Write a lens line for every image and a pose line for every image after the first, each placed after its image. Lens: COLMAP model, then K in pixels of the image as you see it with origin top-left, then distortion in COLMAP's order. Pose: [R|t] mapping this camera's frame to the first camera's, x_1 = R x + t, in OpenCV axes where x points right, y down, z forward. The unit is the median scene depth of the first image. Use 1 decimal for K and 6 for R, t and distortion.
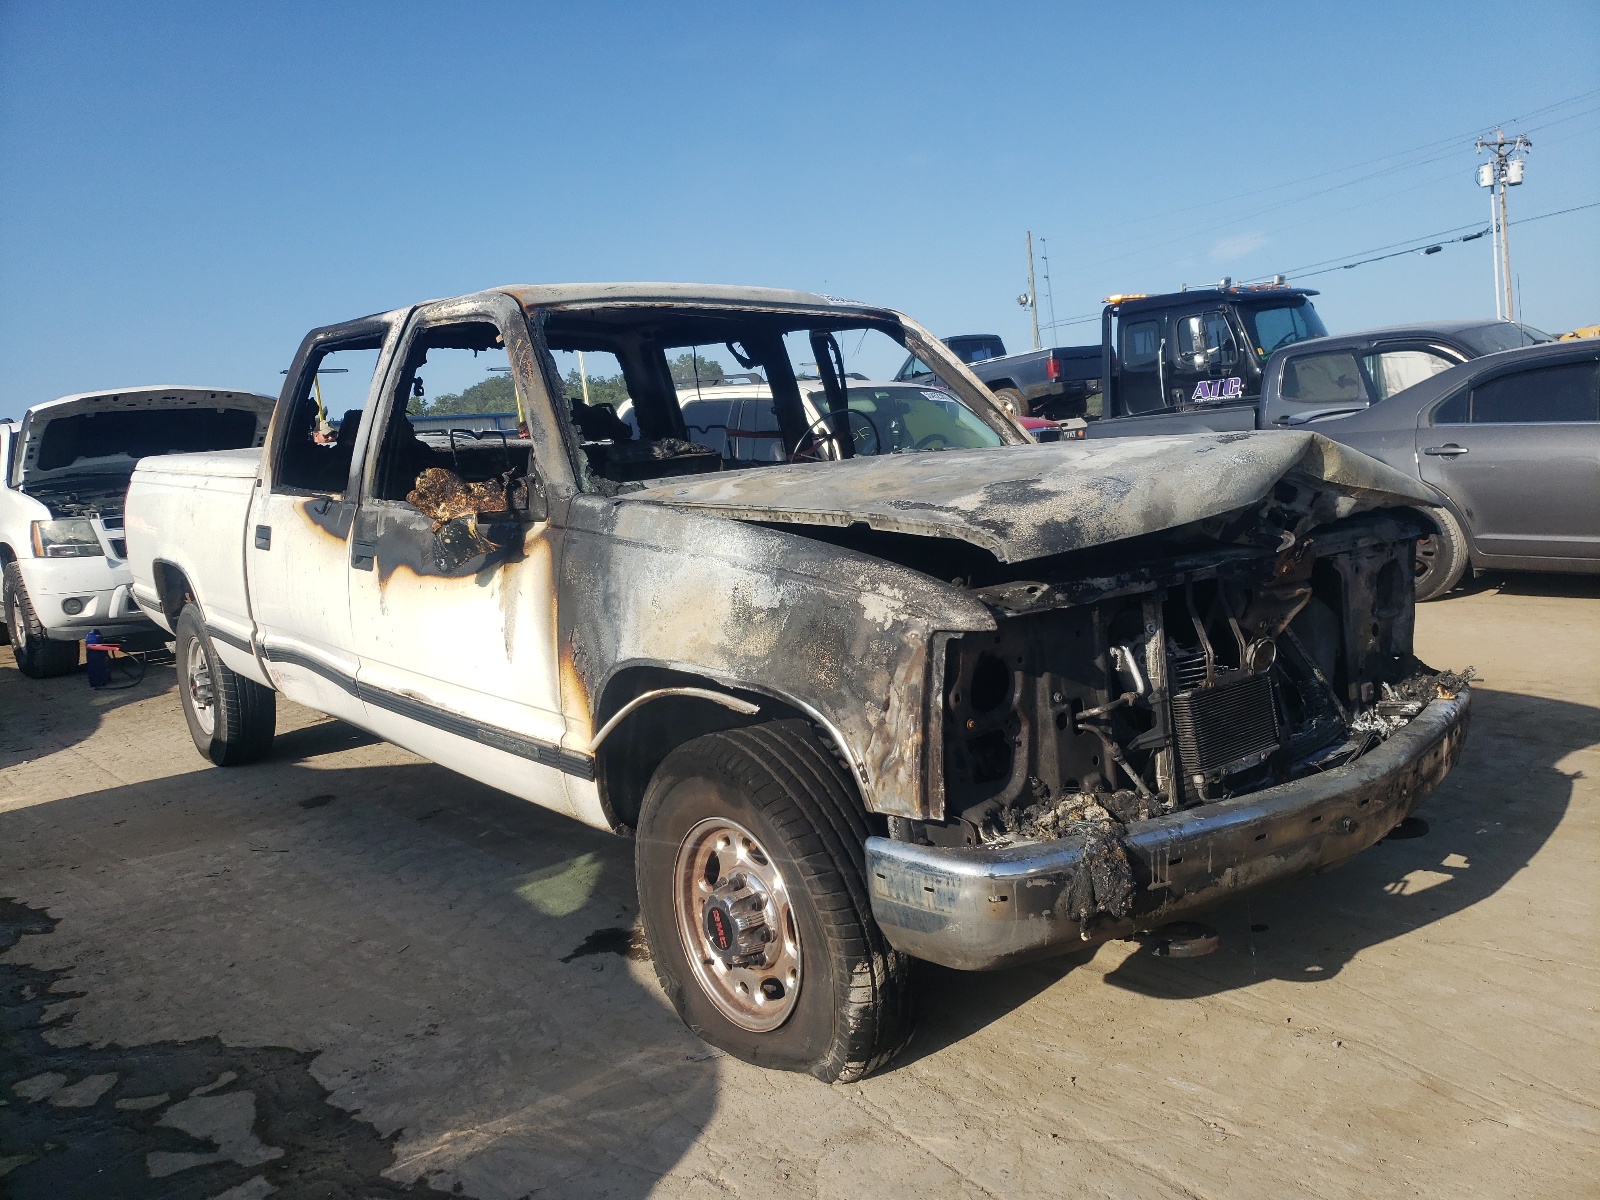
lens RADIAL K [[1370.9, 0, 800.0], [0, 1370.9, 600.0], [0, 0, 1]] dist [0.023924, 0.008323]
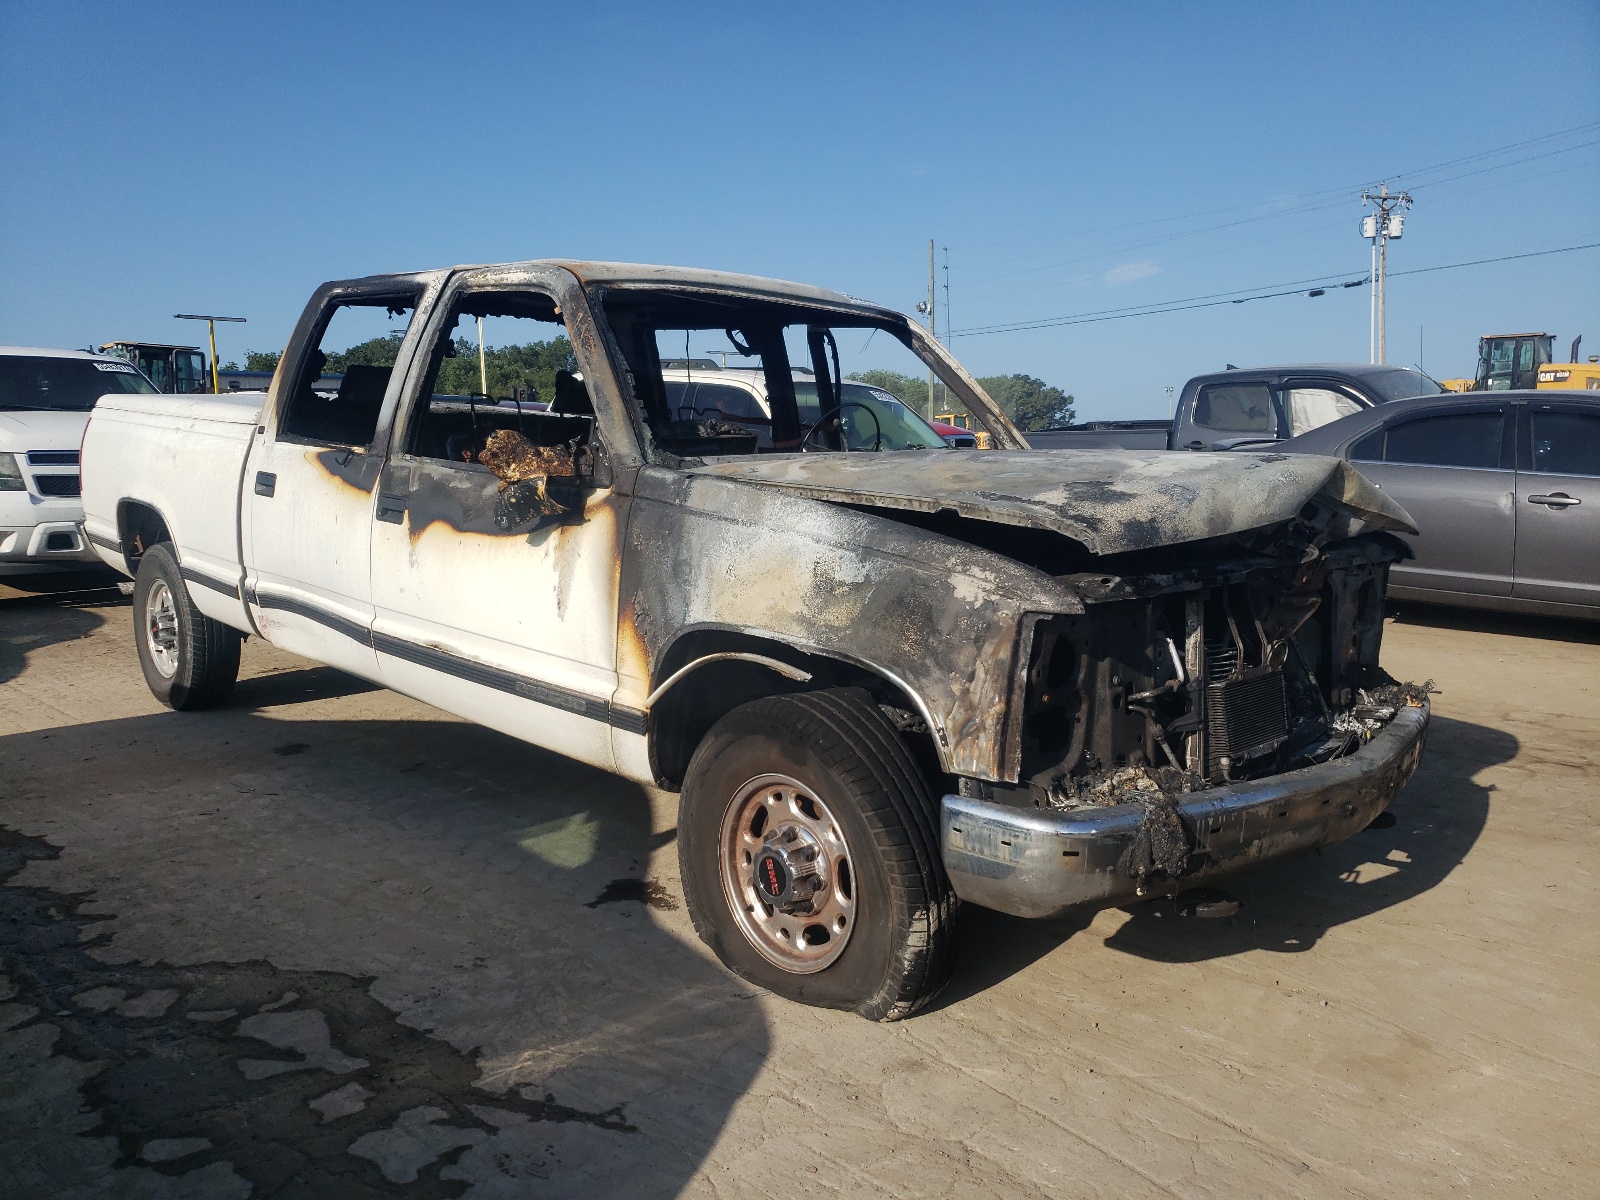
lens RADIAL K [[1370.9, 0, 800.0], [0, 1370.9, 600.0], [0, 0, 1]] dist [0.023924, 0.008323]
pose [[0.993720, 0.066115, 0.090272, -0.145113], [-0.066621, 0.997775, 0.002608, 0.017731], [-0.089898, -0.008605, 0.995914, -0.070681]]
